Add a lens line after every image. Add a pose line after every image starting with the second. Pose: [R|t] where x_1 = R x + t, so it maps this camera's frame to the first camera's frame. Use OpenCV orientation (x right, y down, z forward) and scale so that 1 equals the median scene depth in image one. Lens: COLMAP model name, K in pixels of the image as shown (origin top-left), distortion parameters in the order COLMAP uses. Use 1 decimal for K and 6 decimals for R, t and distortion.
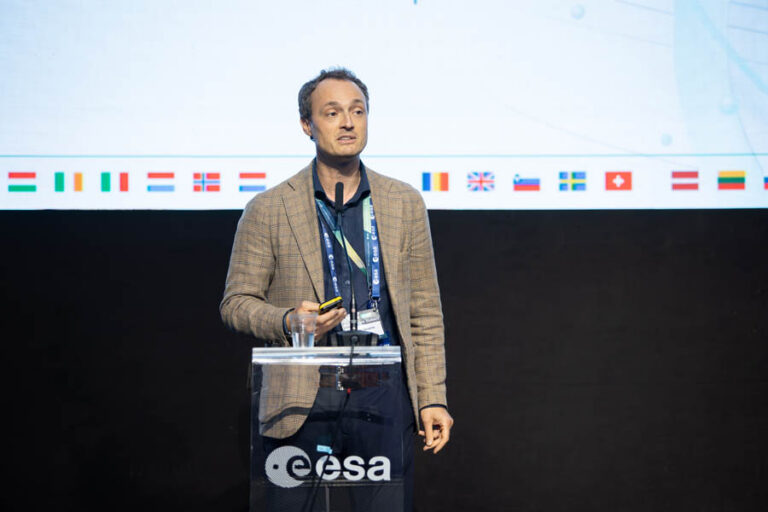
lens RADIAL K [[2798.6, 0, 384.0], [0, 2798.6, 256.0], [0, 0, 1]] dist [0.209469, 2.600937]
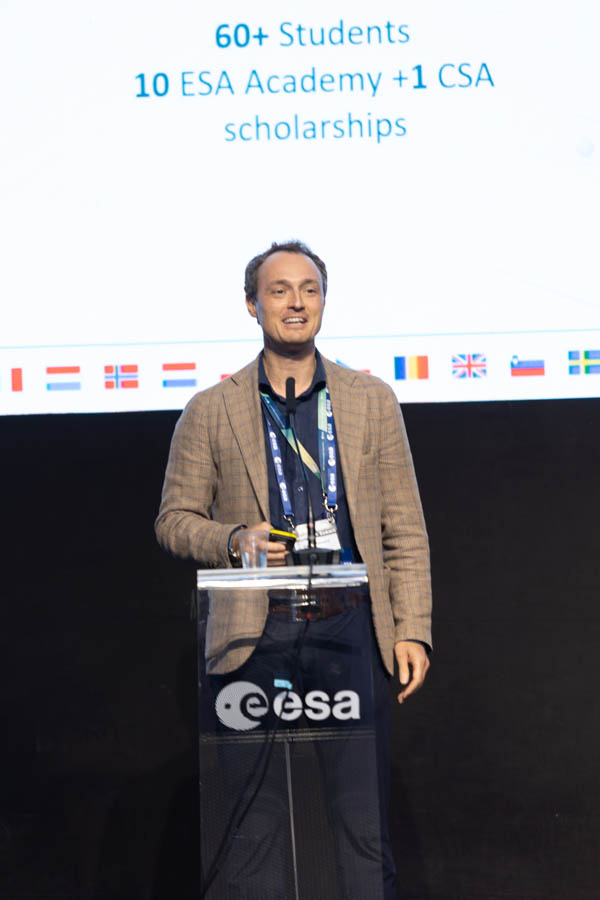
lens RADIAL K [[5323.2, 0, 300.0], [0, 5323.2, 450.0], [0, 0, 1]] dist [-0.004469, -3.068330]
pose [[0.999455, -0.030191, -0.013312, 0.007880], [0.030114, 0.999529, -0.005925, 0.005657], [0.013485, 0.005521, 0.999894, -0.619139]]
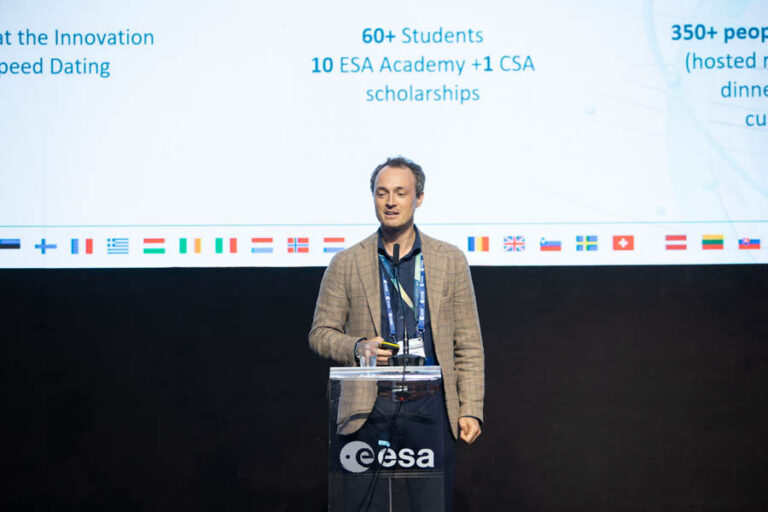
lens RADIAL K [[2617.0, 0, 384.0], [0, 2617.0, 256.0], [0, 0, 1]] dist [0.102908, 2.018835]
pose [[0.999386, -0.004361, -0.034774, 0.020966], [0.003479, 0.999672, -0.025387, 0.010927], [0.034873, 0.025251, 0.999073, -0.229296]]
